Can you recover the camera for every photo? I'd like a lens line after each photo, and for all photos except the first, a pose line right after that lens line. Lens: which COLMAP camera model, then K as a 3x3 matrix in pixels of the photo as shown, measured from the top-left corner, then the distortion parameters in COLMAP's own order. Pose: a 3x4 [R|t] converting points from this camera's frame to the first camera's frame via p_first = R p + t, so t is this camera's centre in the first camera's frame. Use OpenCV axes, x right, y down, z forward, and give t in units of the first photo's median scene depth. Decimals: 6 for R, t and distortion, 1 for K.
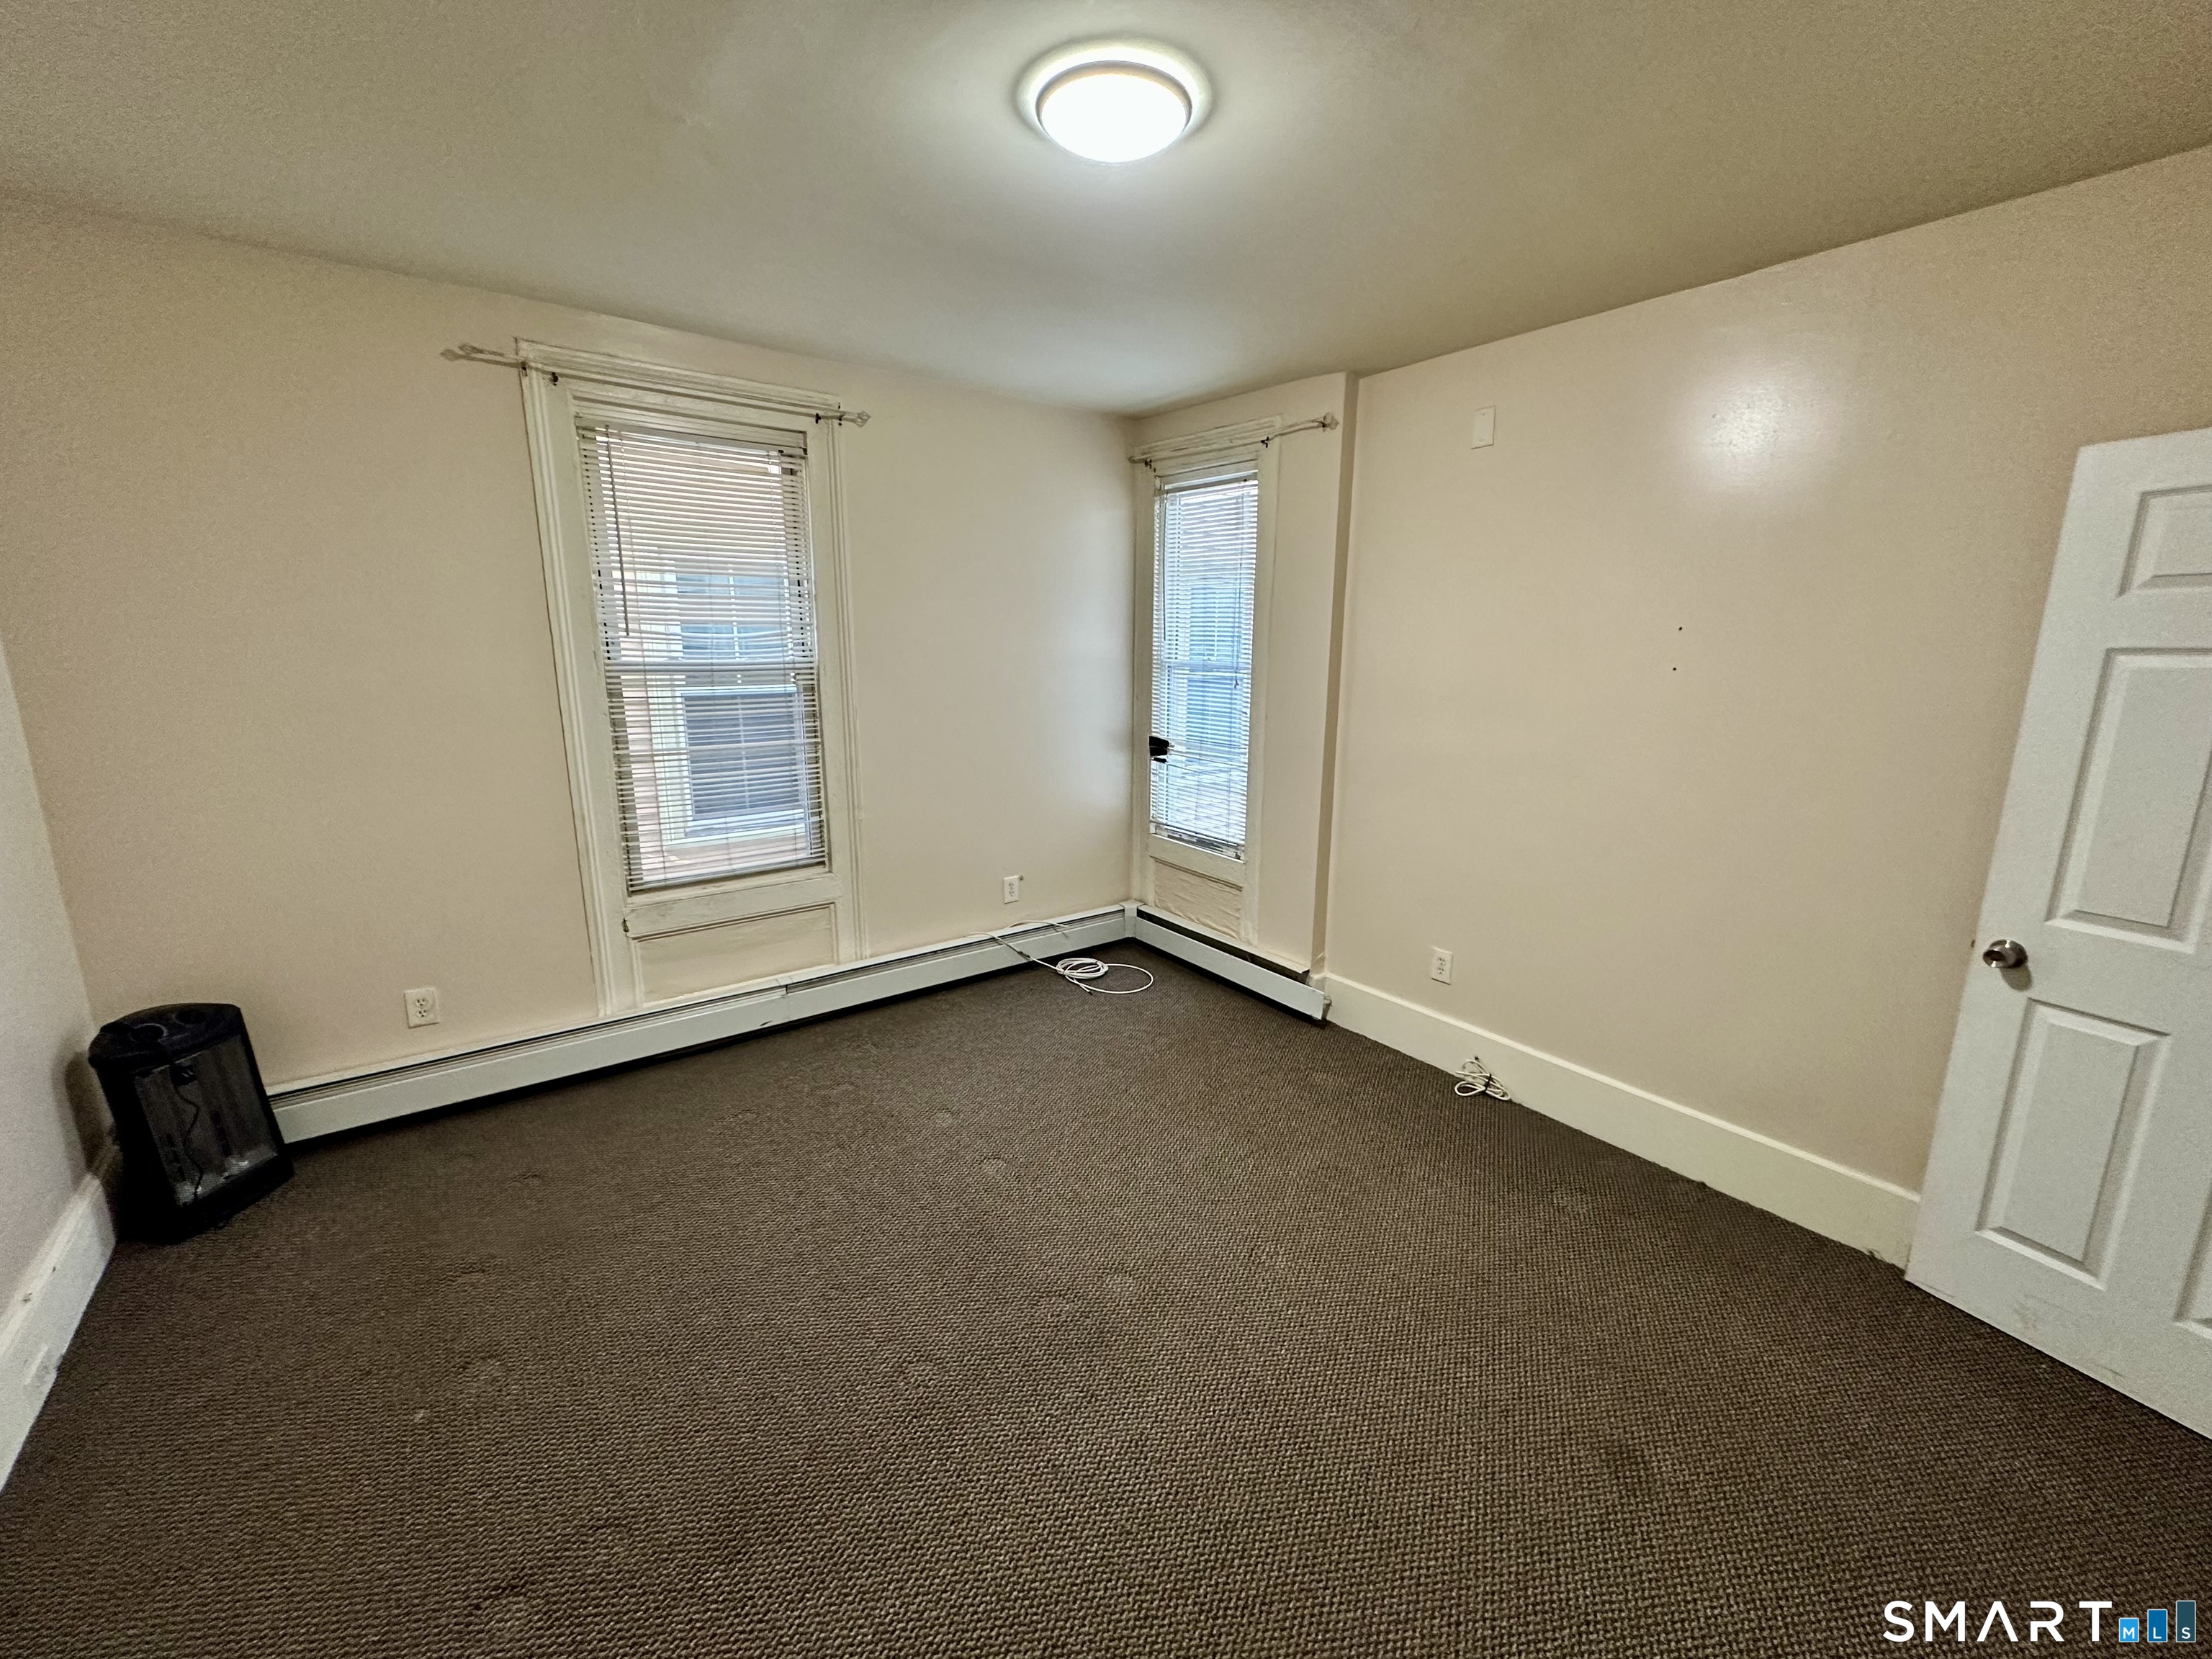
lens RADIAL K [[883.3, 0, 1099.0], [0, 883.3, 829.3], [0, 0, 1]] dist [-0.002436, -0.000215]
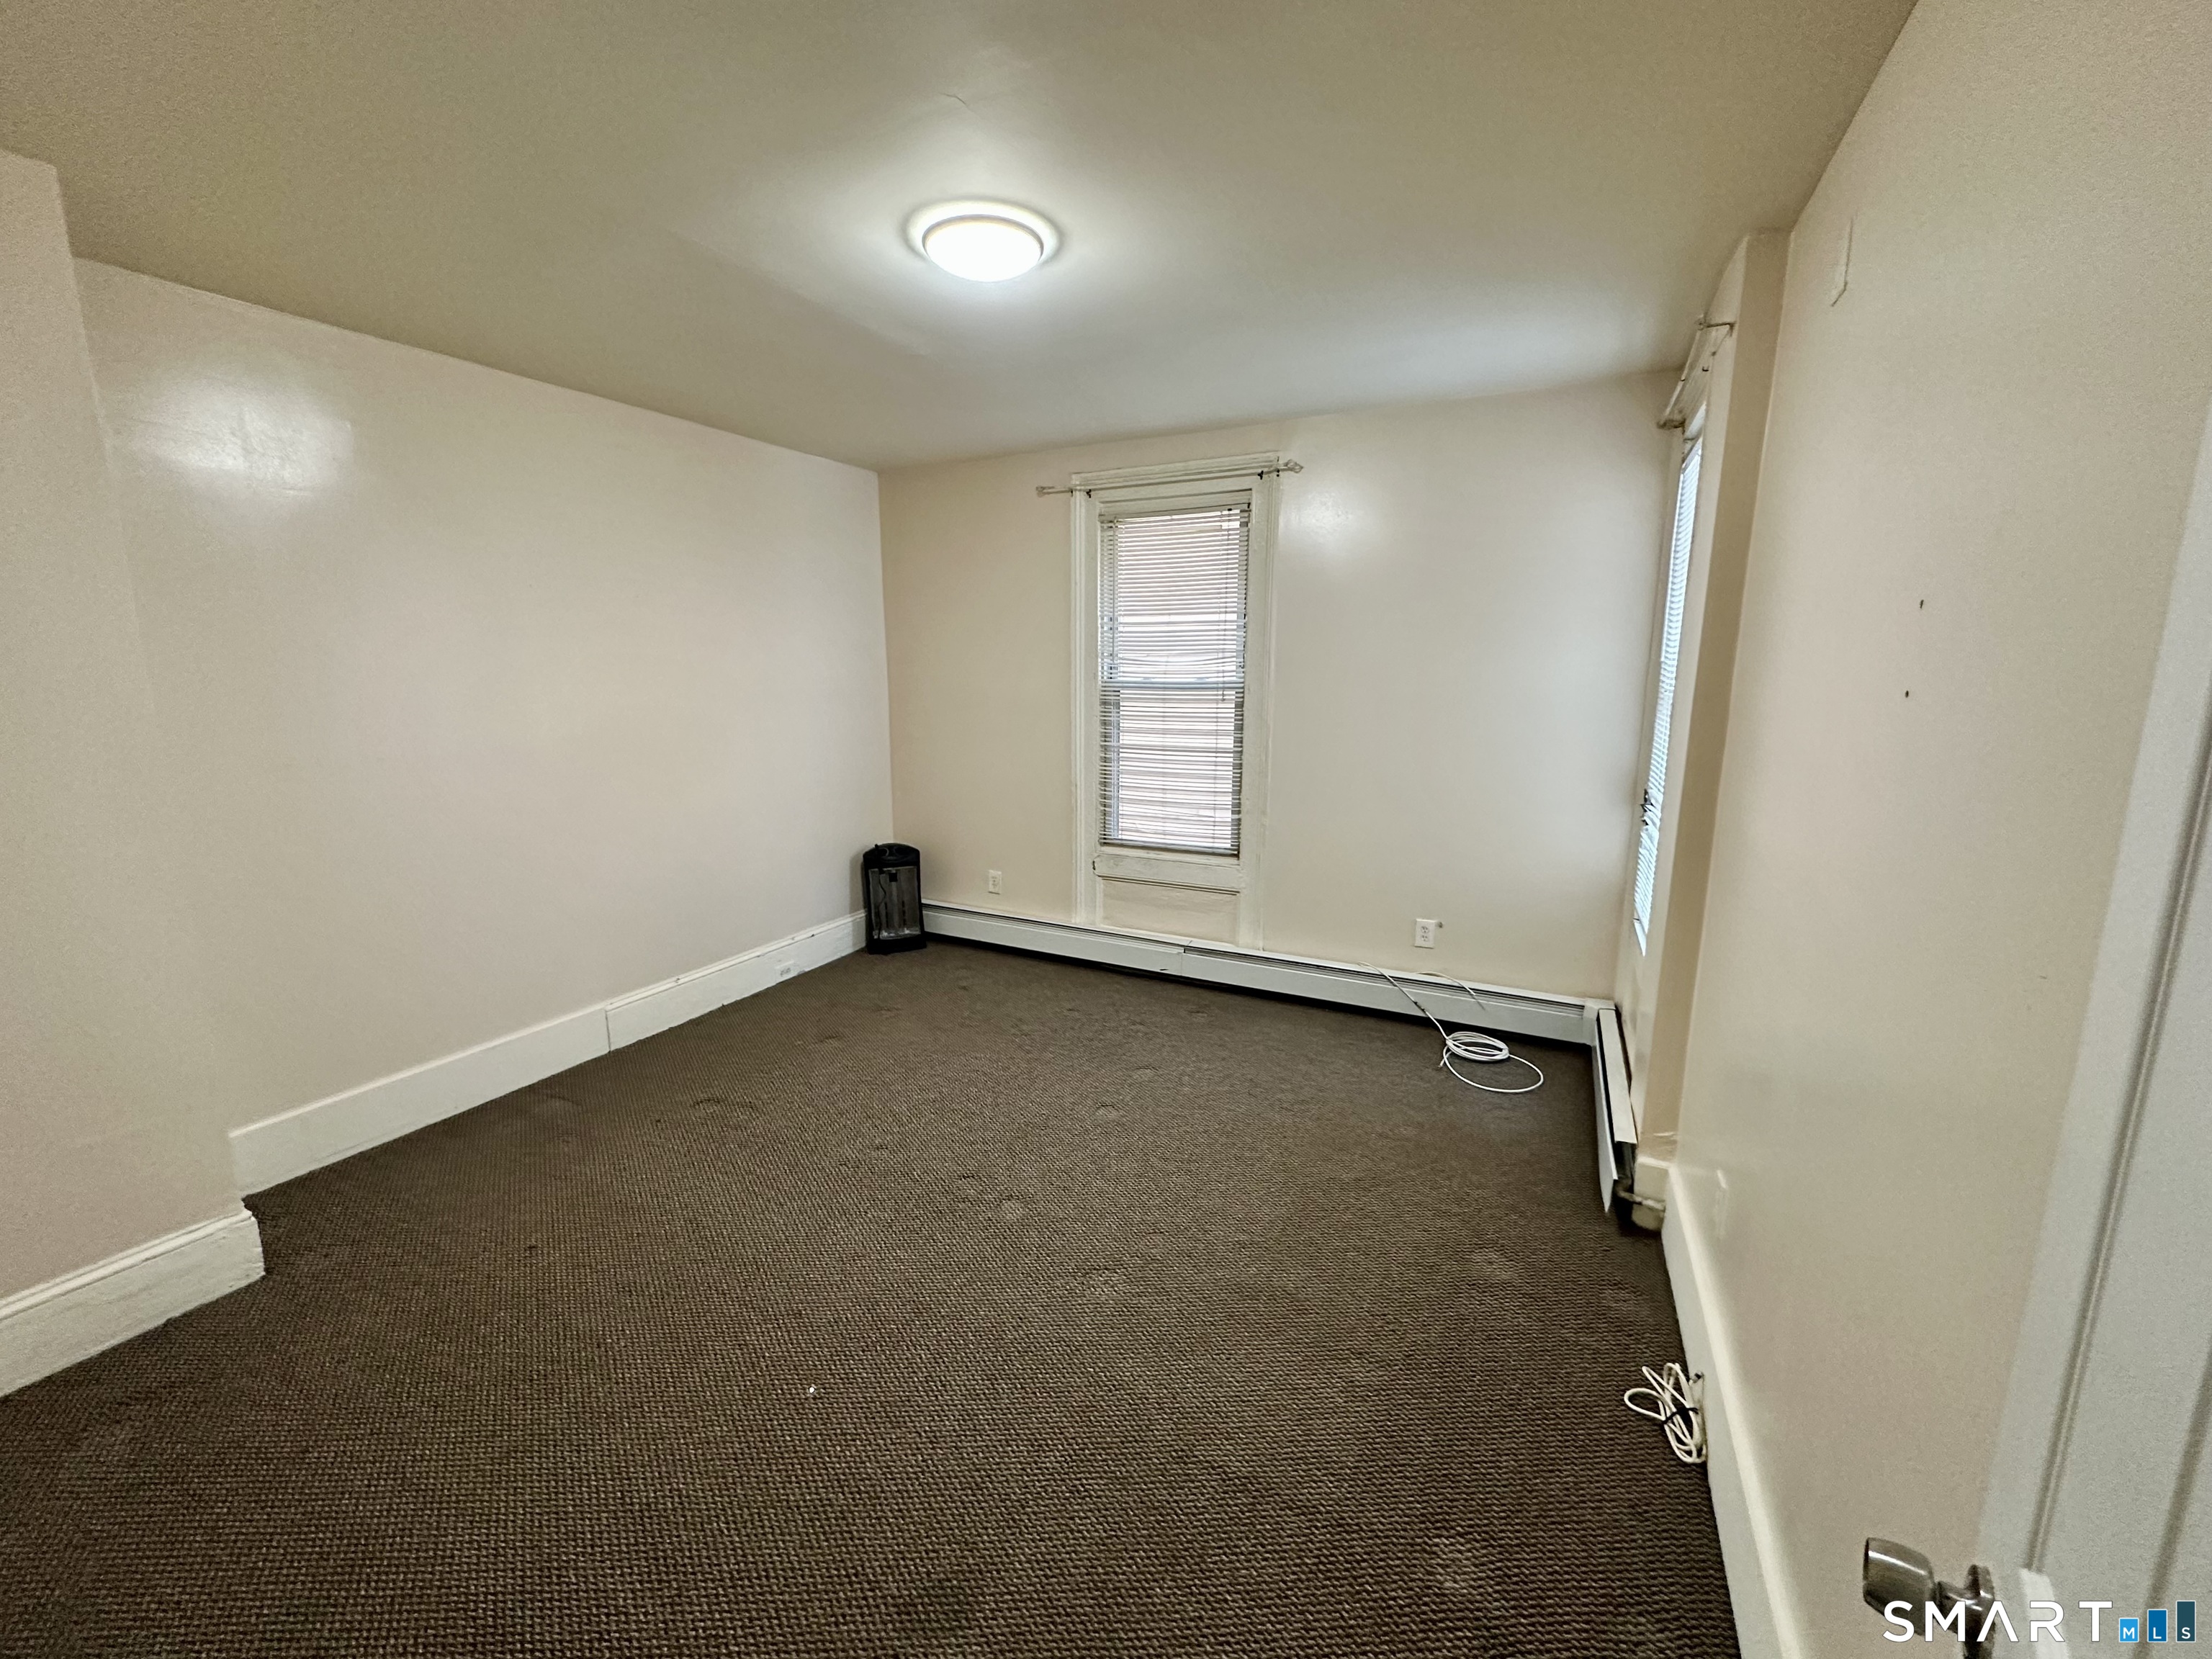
lens RADIAL K [[883.3, 0, 1102.4], [0, 883.3, 826.3], [0, 0, 1]] dist [-0.002436, -0.000215]
pose [[0.436782, 0.150490, -0.886890, 0.700528], [-0.188188, 0.979379, 0.073504, -0.057358], [0.879663, 0.134797, 0.456095, 0.347411]]
